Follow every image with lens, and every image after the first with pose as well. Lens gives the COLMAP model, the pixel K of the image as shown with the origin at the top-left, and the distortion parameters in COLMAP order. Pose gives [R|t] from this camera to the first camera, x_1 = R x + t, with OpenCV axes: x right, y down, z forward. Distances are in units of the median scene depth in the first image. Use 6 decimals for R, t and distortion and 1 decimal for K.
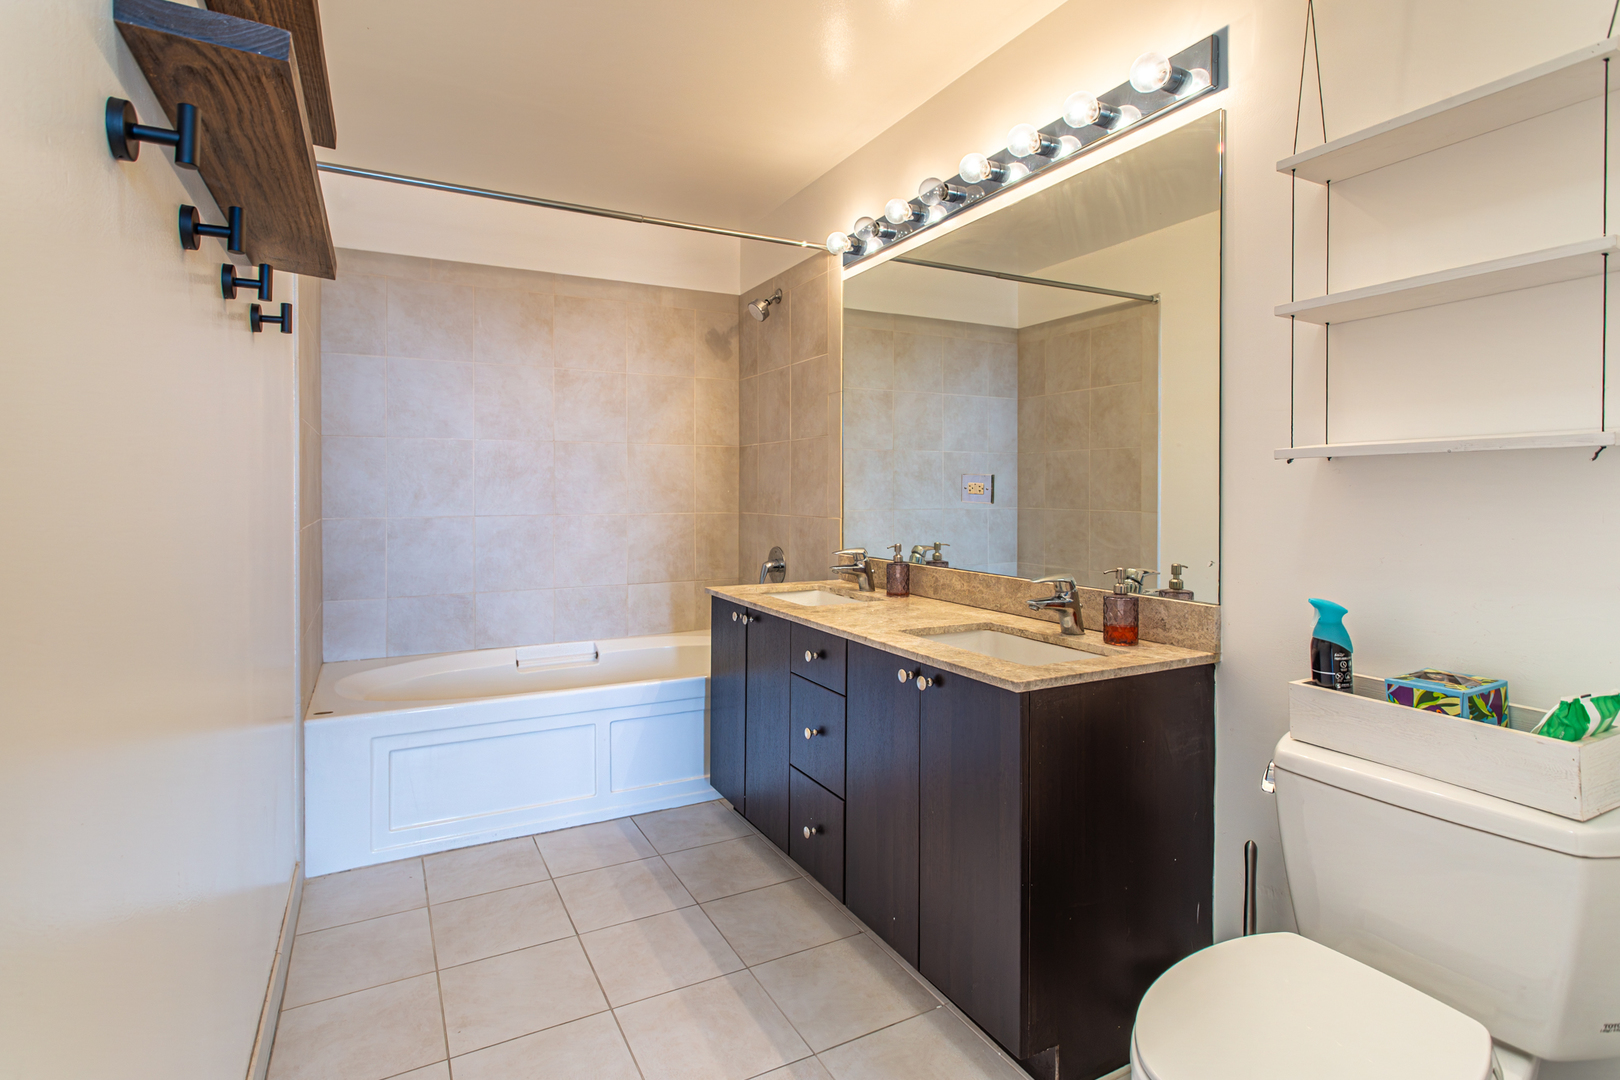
lens RADIAL K [[807.1, 0, 802.5], [0, 807.1, 494.6], [0, 0, 1]] dist [-0.000540, 0.000079]
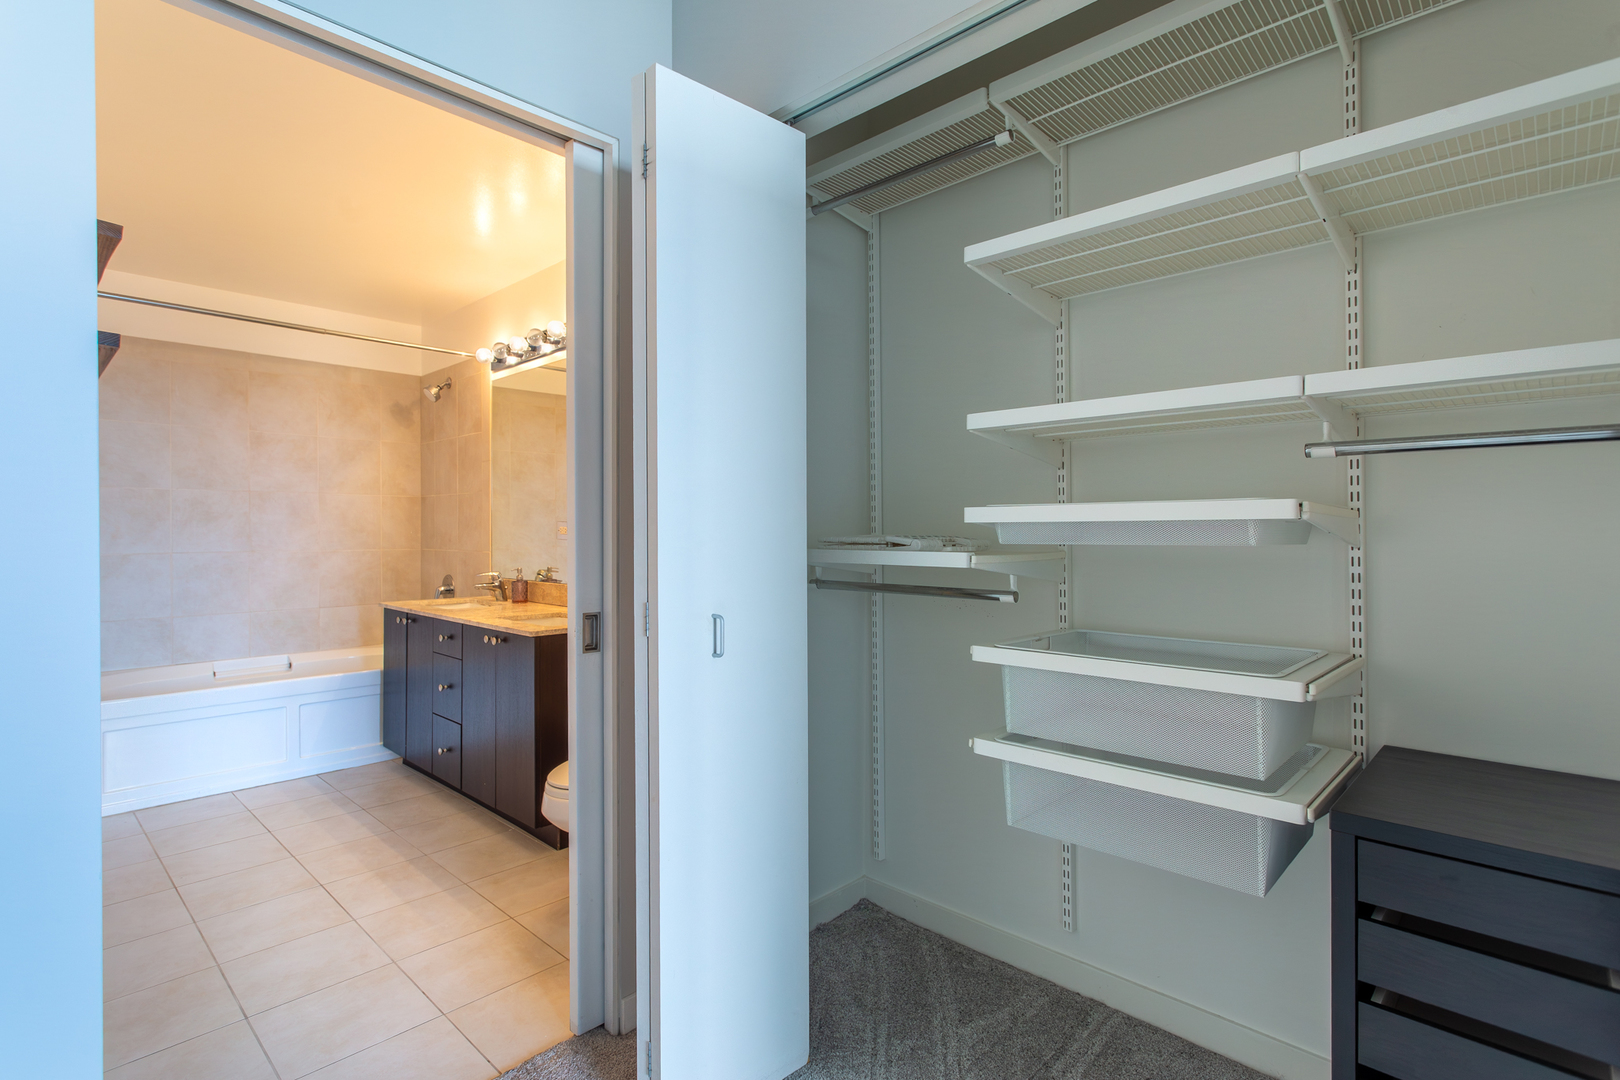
lens RADIAL K [[791.2, 0, 810.0], [0, 791.2, 540.0], [0, 0, 1]] dist [-0.003091, -0.000596]
pose [[0.949515, -0.001772, 0.313715, 0.145884], [0.000049, 0.999985, 0.005498, 0.001706], [-0.313720, -0.005205, 0.949501, -0.476333]]
